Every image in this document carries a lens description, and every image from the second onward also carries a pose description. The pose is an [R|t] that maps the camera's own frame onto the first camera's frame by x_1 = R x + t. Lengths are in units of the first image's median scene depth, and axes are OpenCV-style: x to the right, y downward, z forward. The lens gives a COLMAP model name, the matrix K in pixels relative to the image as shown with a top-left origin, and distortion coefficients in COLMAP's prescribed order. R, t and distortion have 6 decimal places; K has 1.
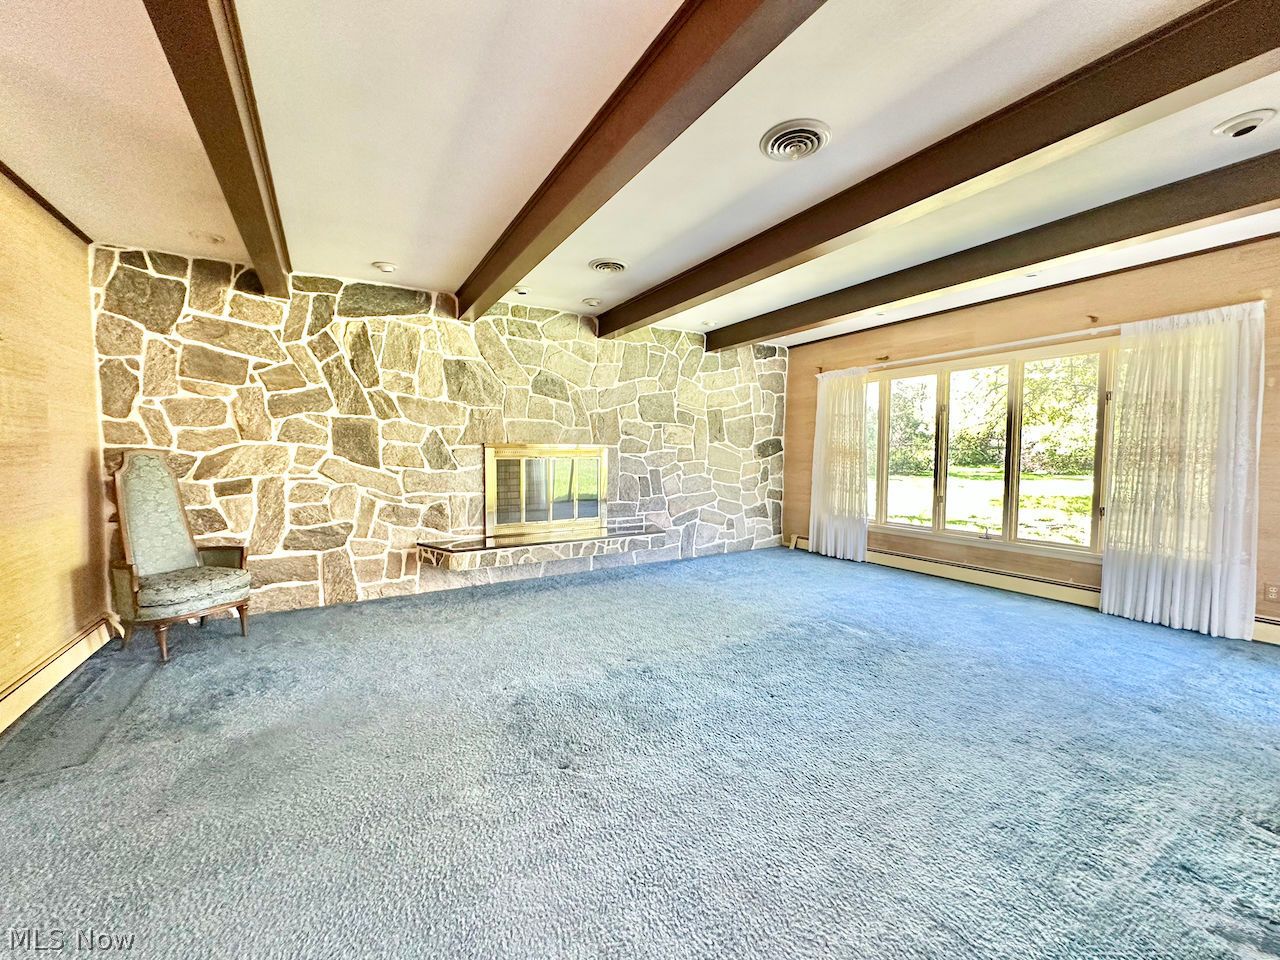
lens RADIAL K [[510.6, 0, 639.9], [0, 510.6, 479.5], [0, 0, 1]] dist [-0.003703, -0.000315]
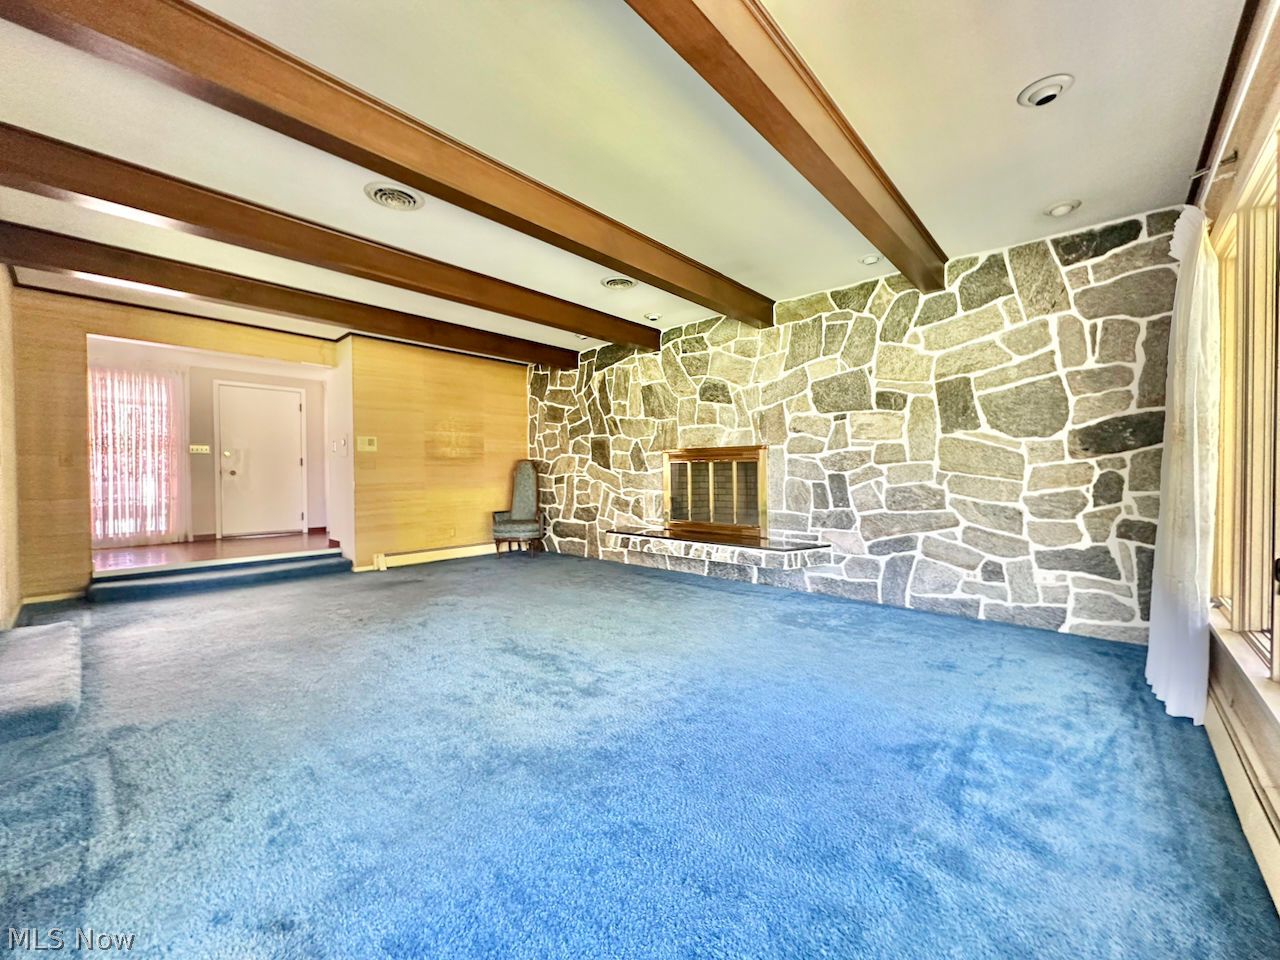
lens RADIAL K [[510.6, 0, 641.0], [0, 510.6, 479.5], [0, 0, 1]] dist [-0.003703, -0.000315]
pose [[0.290303, 0.008256, -0.956899, 0.784161], [-0.046946, 0.998882, -0.005624, 0.007269], [0.955782, 0.046555, 0.290366, 0.580740]]
